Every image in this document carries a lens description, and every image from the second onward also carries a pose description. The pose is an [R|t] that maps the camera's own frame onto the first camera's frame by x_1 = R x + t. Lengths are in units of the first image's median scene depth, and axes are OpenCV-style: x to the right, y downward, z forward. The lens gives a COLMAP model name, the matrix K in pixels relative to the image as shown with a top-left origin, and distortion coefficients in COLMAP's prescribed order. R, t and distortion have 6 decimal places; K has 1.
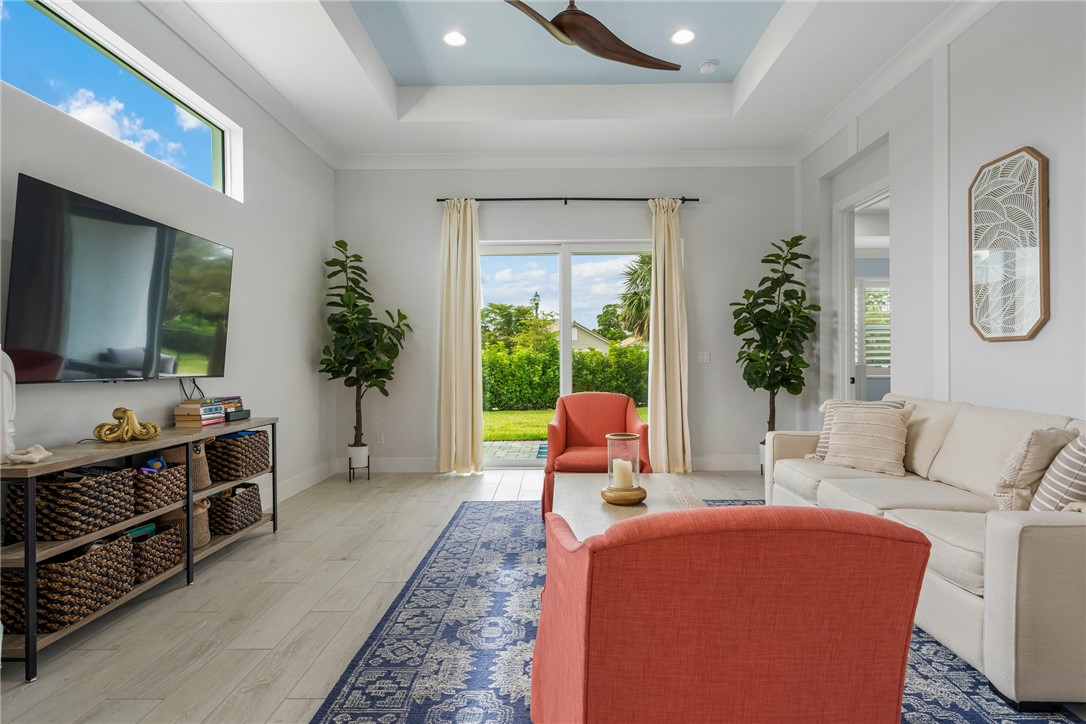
lens RADIAL K [[566.8, 0, 544.3], [0, 566.8, 359.9], [0, 0, 1]] dist [0.002953, 0.000997]
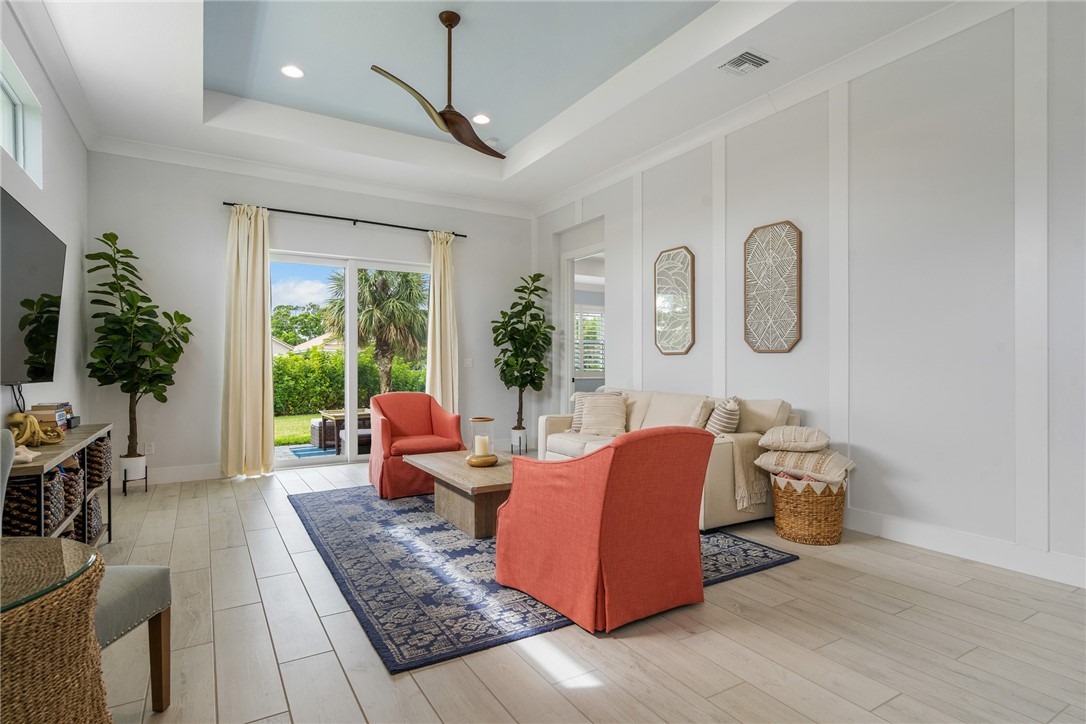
lens RADIAL K [[563.7, 0, 544.2], [0, 563.7, 365.5], [0, 0, 1]] dist [0.001100, 0.001203]
pose [[0.845383, 0.002880, 0.534153, -0.260583], [-0.002757, 0.999996, -0.001028, 0.001679], [-0.534154, -0.000604, 0.845387, -0.145477]]
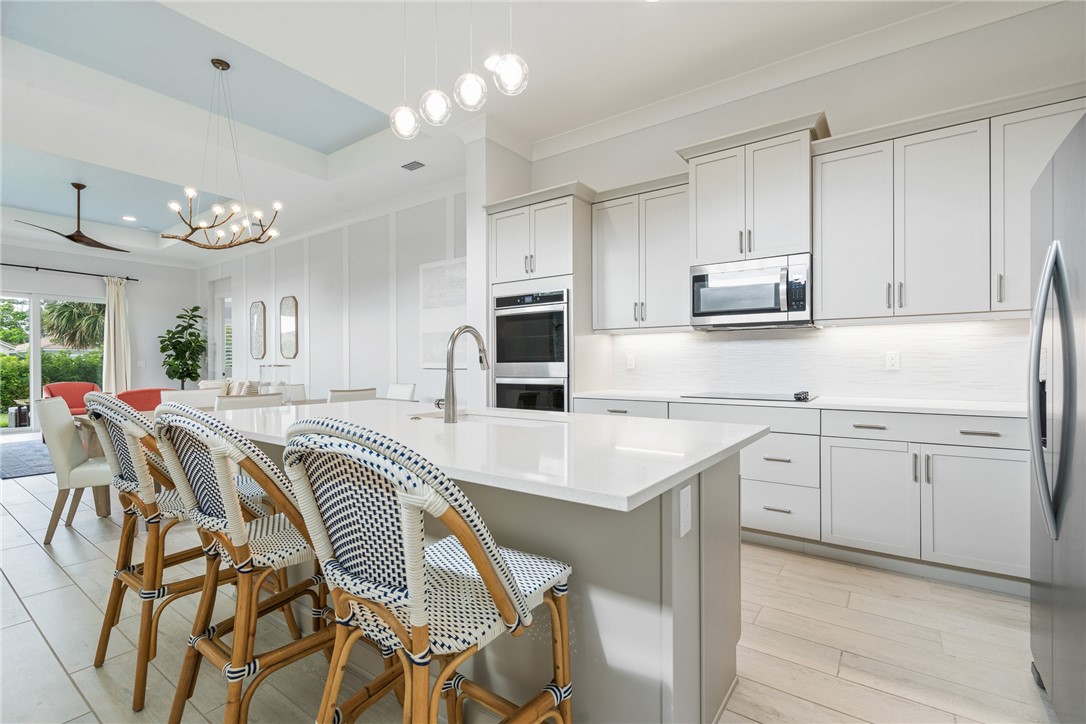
lens RADIAL K [[490.7, 0, 544.9], [0, 490.7, 364.8], [0, 0, 1]] dist [-0.003386, 0.001135]
pose [[0.571842, 0.000561, 0.820364, -0.313225], [0.000472, 0.999999, -0.001013, 0.001653], [-0.820364, 0.000967, 0.571841, -1.123655]]
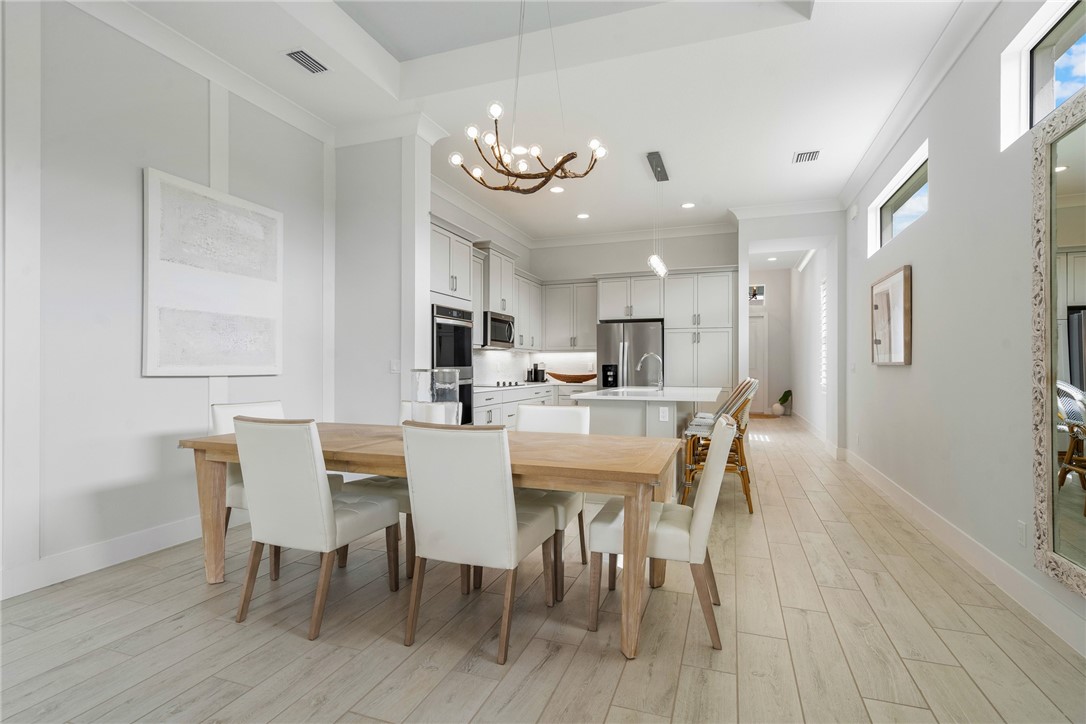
lens RADIAL K [[524.7, 0, 547.1], [0, 524.7, 364.5], [0, 0, 1]] dist [0.000217, 0.000502]
pose [[-0.948580, 0.005581, 0.316490, -0.166582], [0.003741, 0.999972, -0.006421, -0.000109], [-0.316517, -0.004907, -0.948574, 0.190514]]
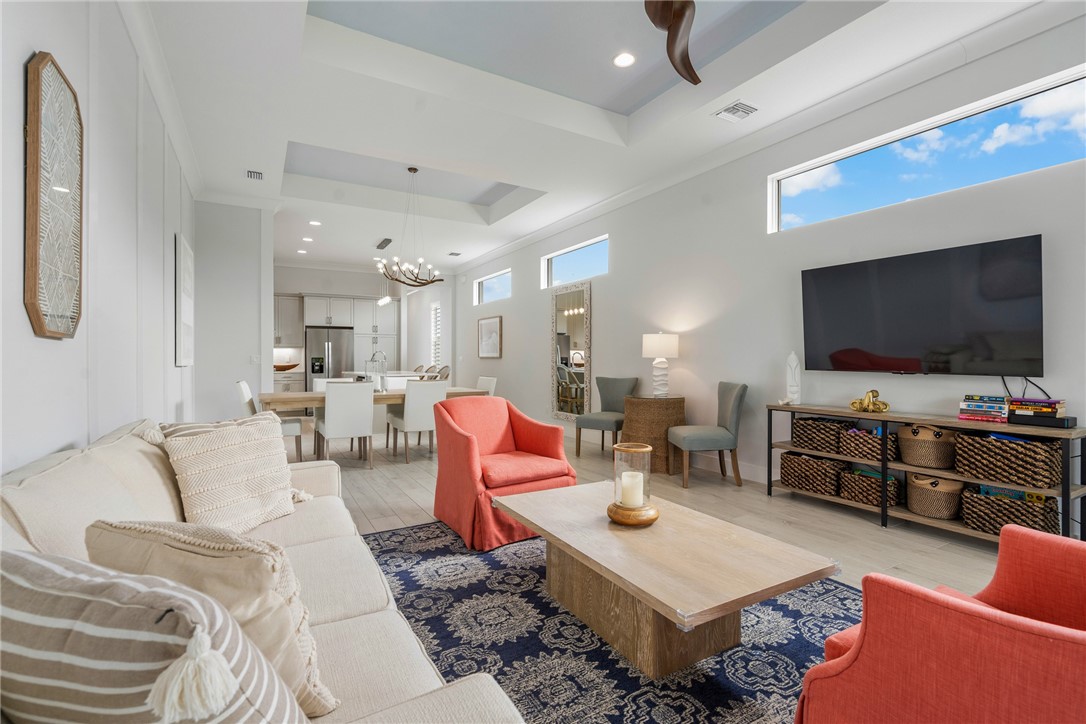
lens RADIAL K [[490.7, 0, 544.9], [0, 490.7, 364.8], [0, 0, 1]] dist [-0.003386, 0.001135]
pose [[-0.853435, 0.012837, -0.521042, 0.356574], [0.005699, 0.999867, 0.015299, -0.004254], [0.521169, 0.010087, -0.853394, 0.861885]]
